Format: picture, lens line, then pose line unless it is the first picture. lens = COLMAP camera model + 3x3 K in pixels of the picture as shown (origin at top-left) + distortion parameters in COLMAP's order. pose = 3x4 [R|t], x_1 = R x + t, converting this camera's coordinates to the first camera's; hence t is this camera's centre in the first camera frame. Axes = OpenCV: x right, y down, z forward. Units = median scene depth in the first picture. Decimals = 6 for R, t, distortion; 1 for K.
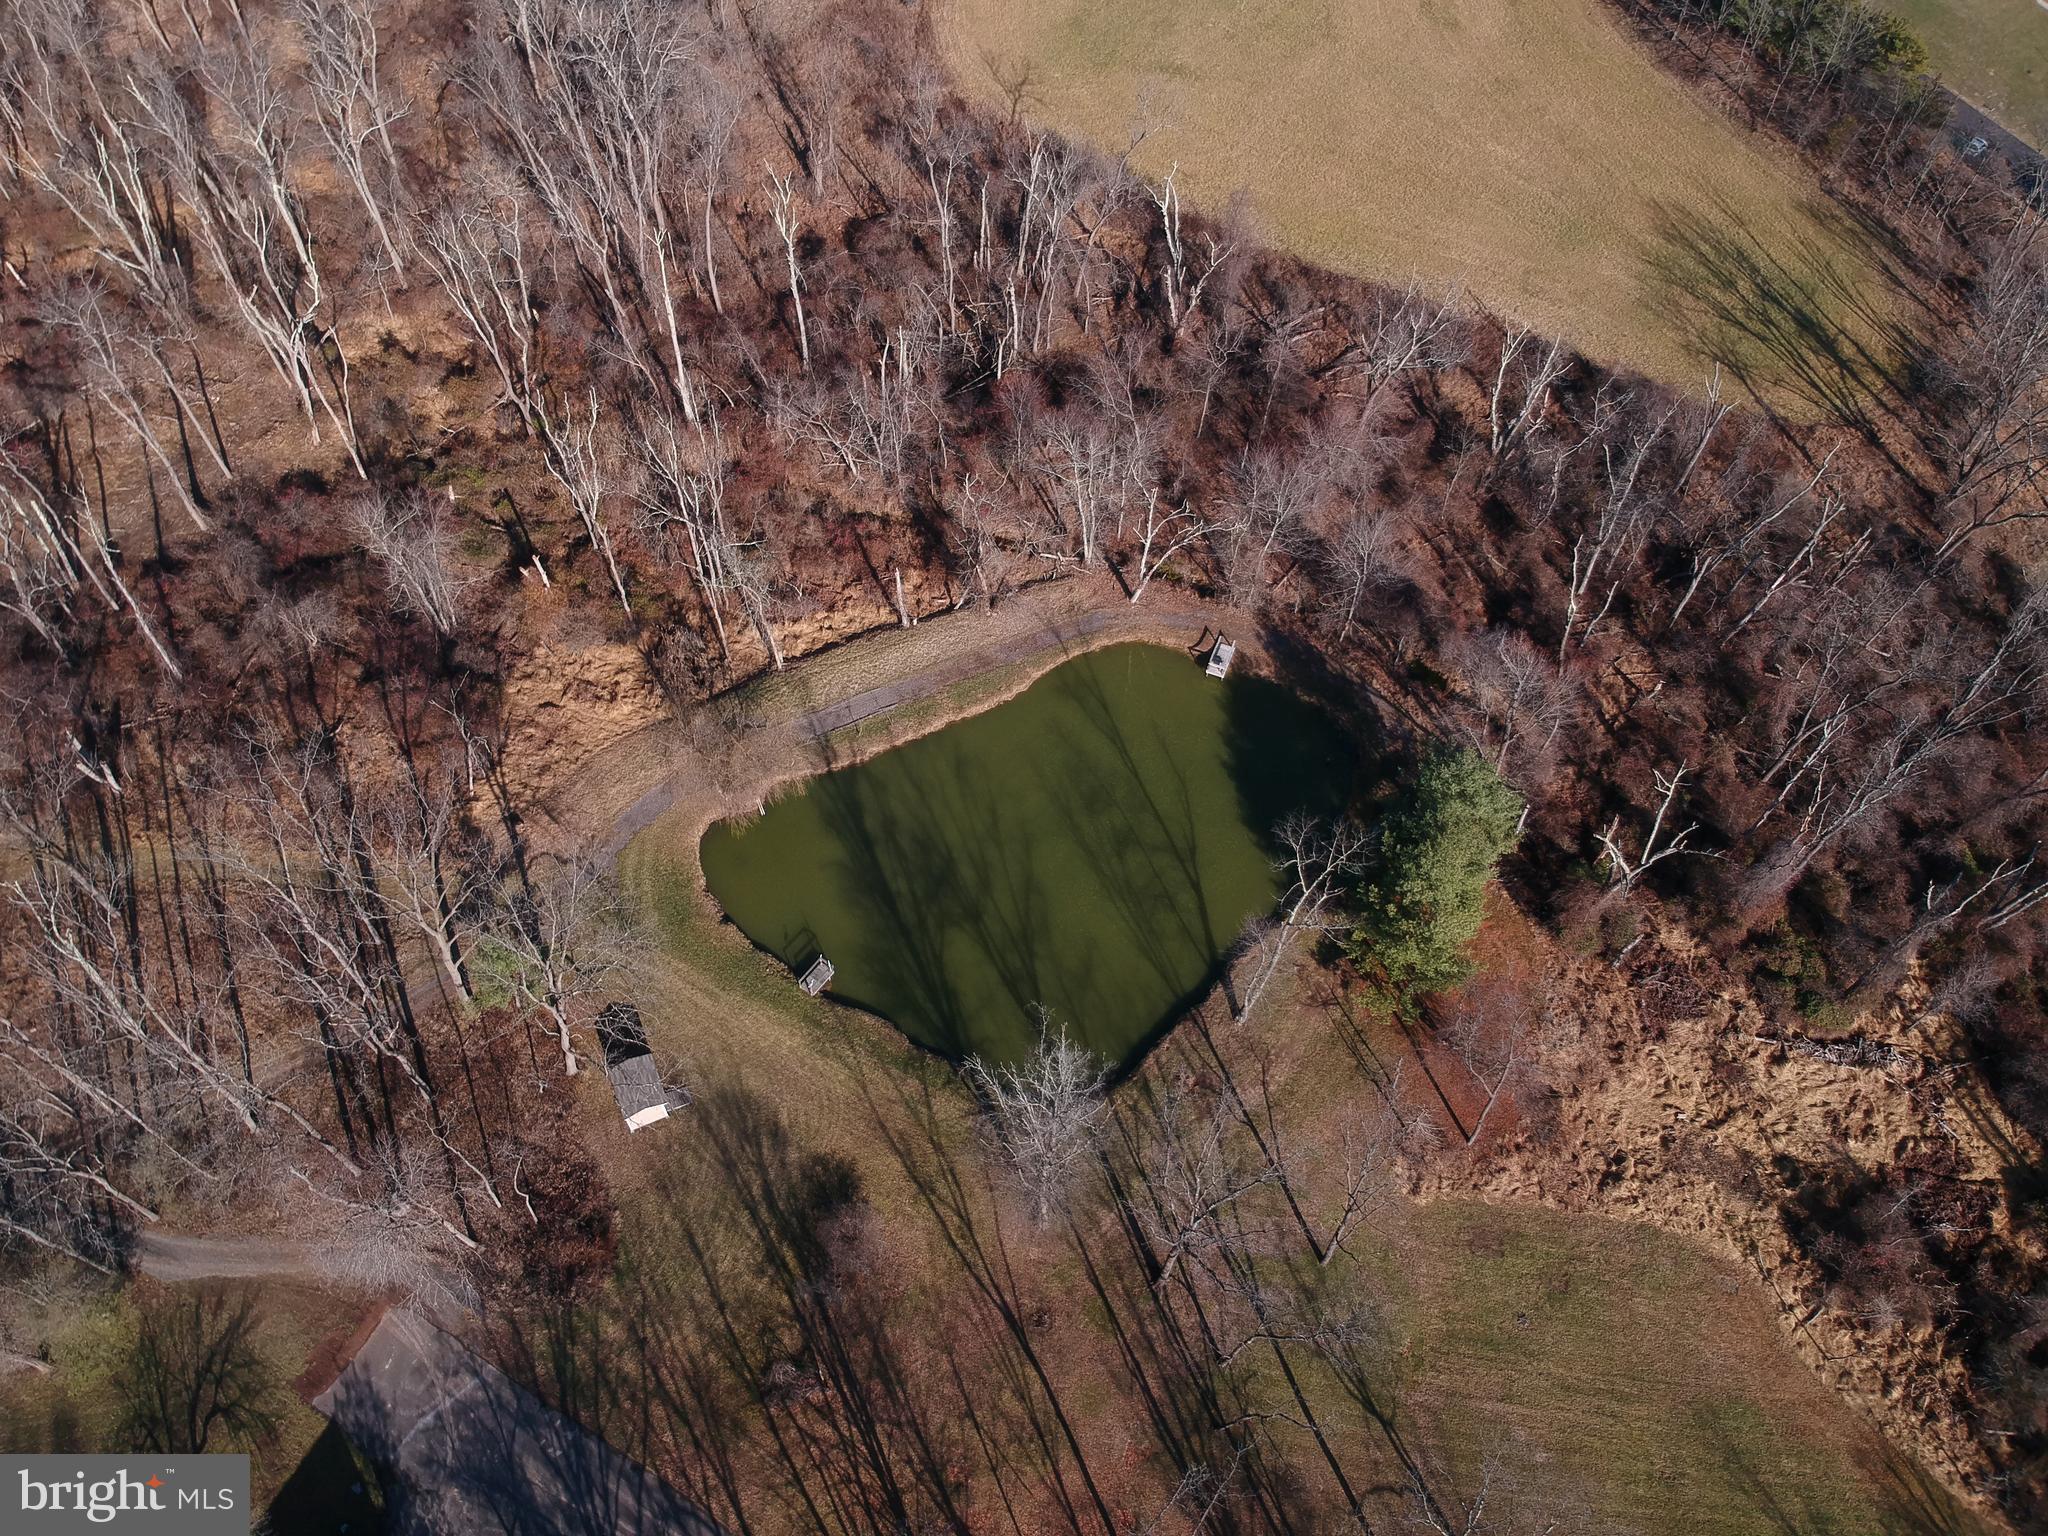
lens RADIAL K [[1509.9, 0, 1024.0], [0, 1509.9, 768.0], [0, 0, 1]] dist [0.095667, -0.174946]
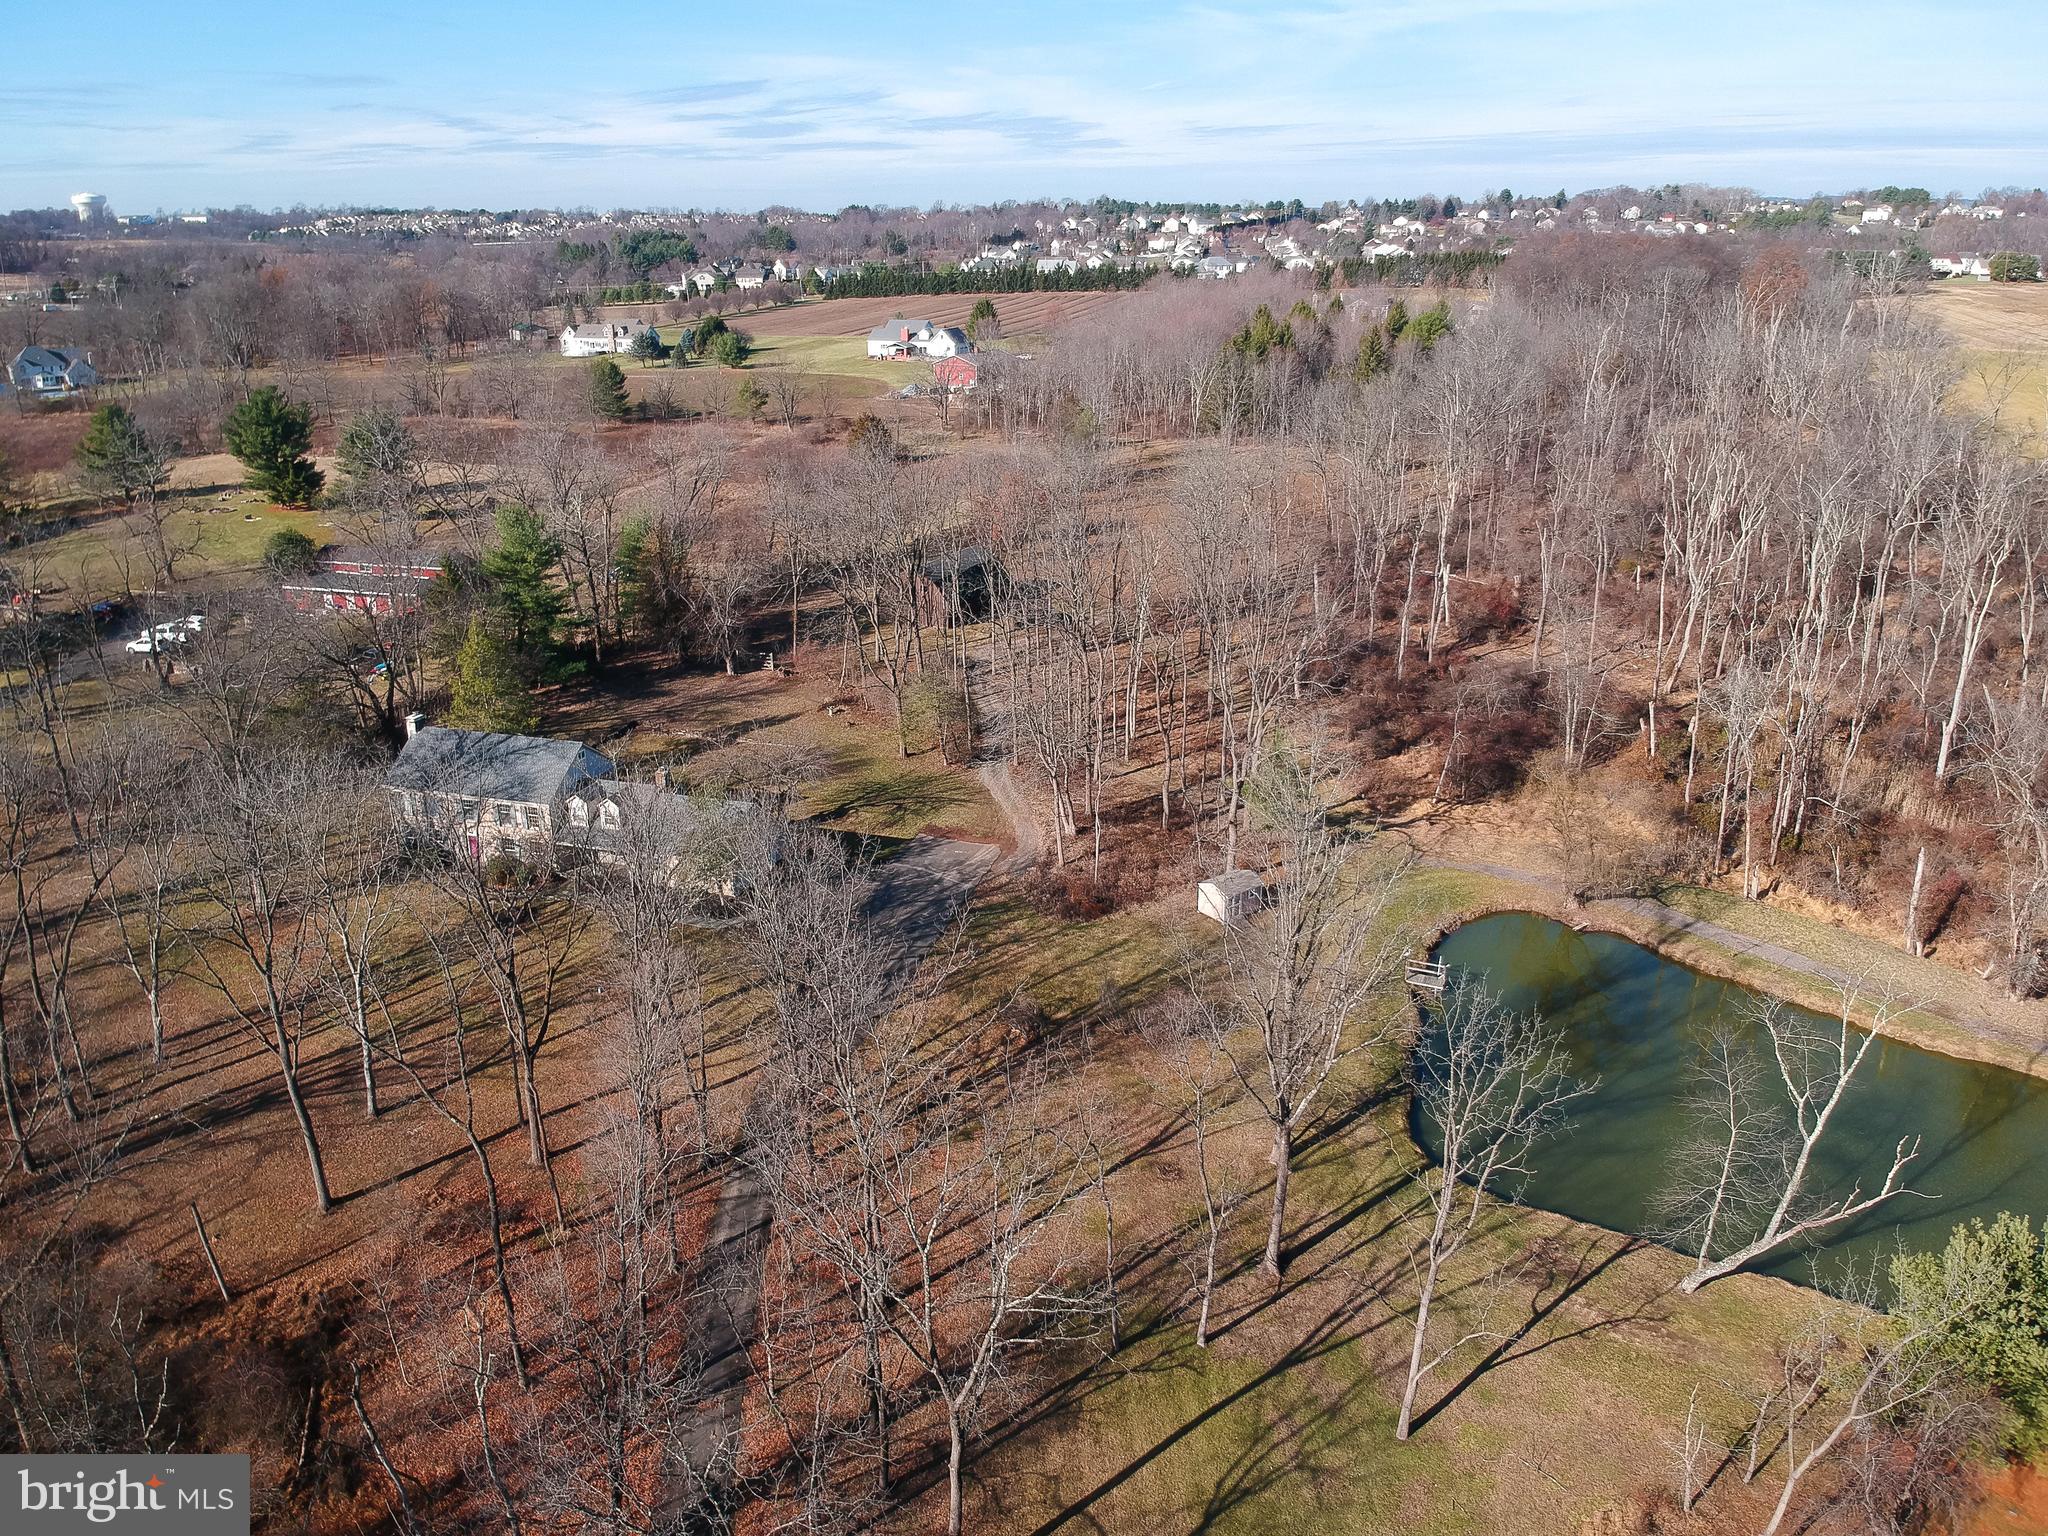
lens RADIAL K [[1478.7, 0, 1004.2], [0, 1478.7, 772.5], [0, 0, 1]] dist [0.118719, -0.208319]
pose [[0.223499, 0.309221, -0.924354, 0.602893], [-0.801653, 0.597758, 0.006135, 0.261948], [0.554437, 0.739641, 0.381486, 0.421826]]
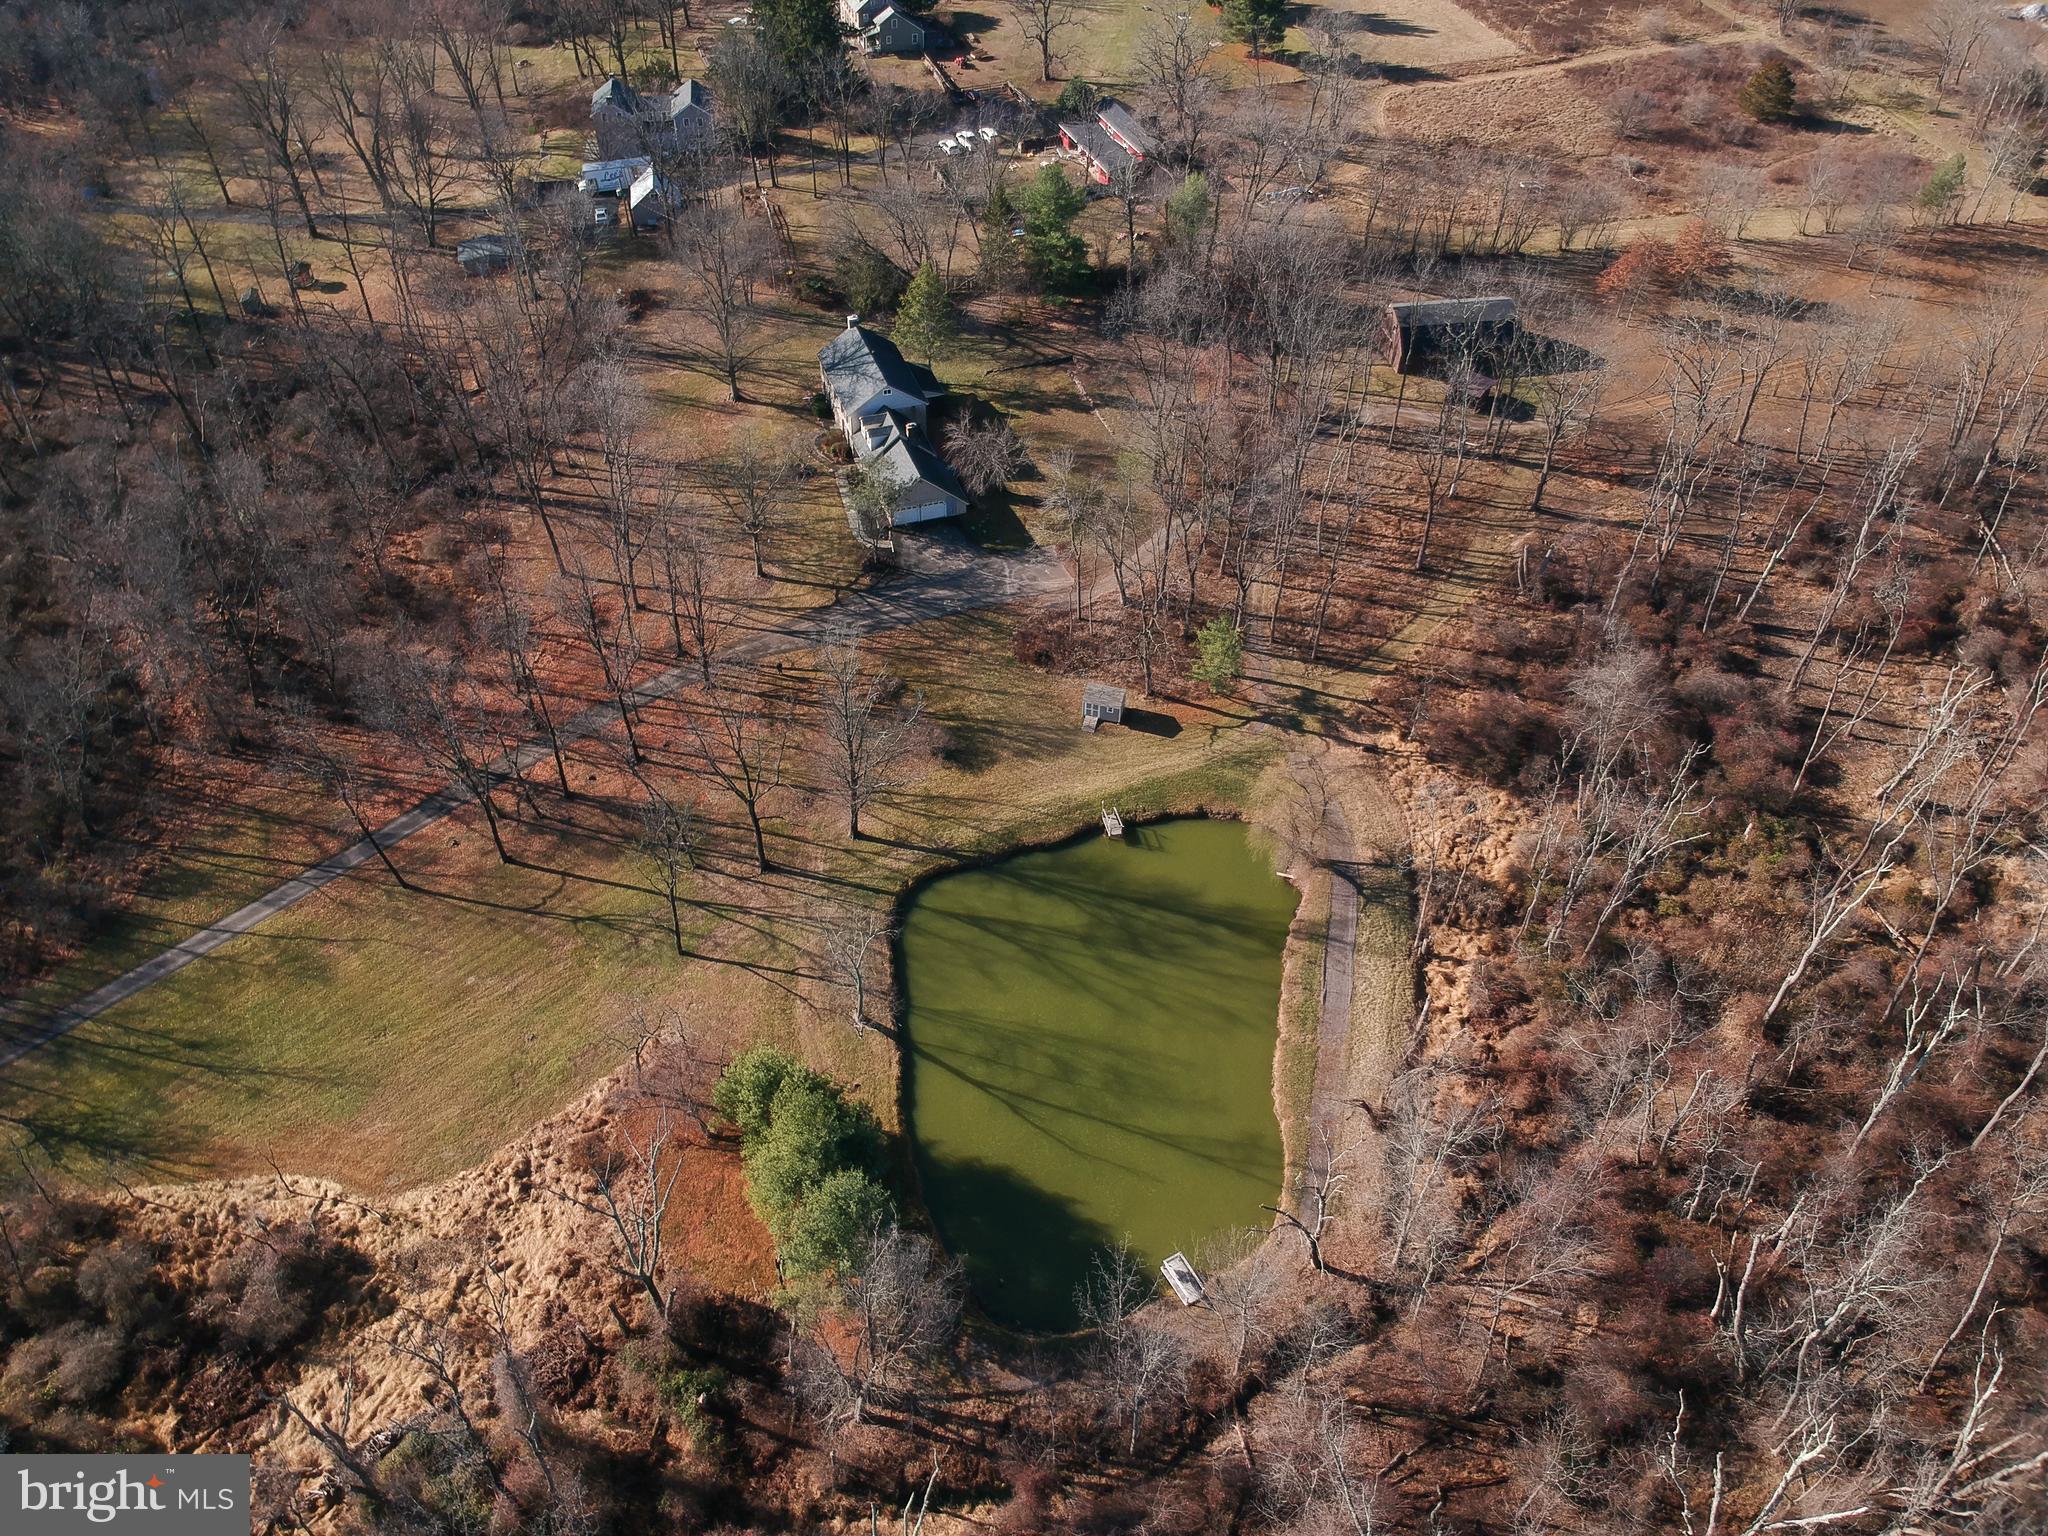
lens RADIAL K [[1509.9, 0, 1024.0], [0, 1509.9, 768.0], [0, 0, 1]] dist [0.095667, -0.174946]
pose [[-0.636801, 0.510379, -0.577926, 0.611172], [-0.662356, 0.021567, 0.748879, -0.752701], [0.394676, 0.859679, 0.324319, 0.519807]]
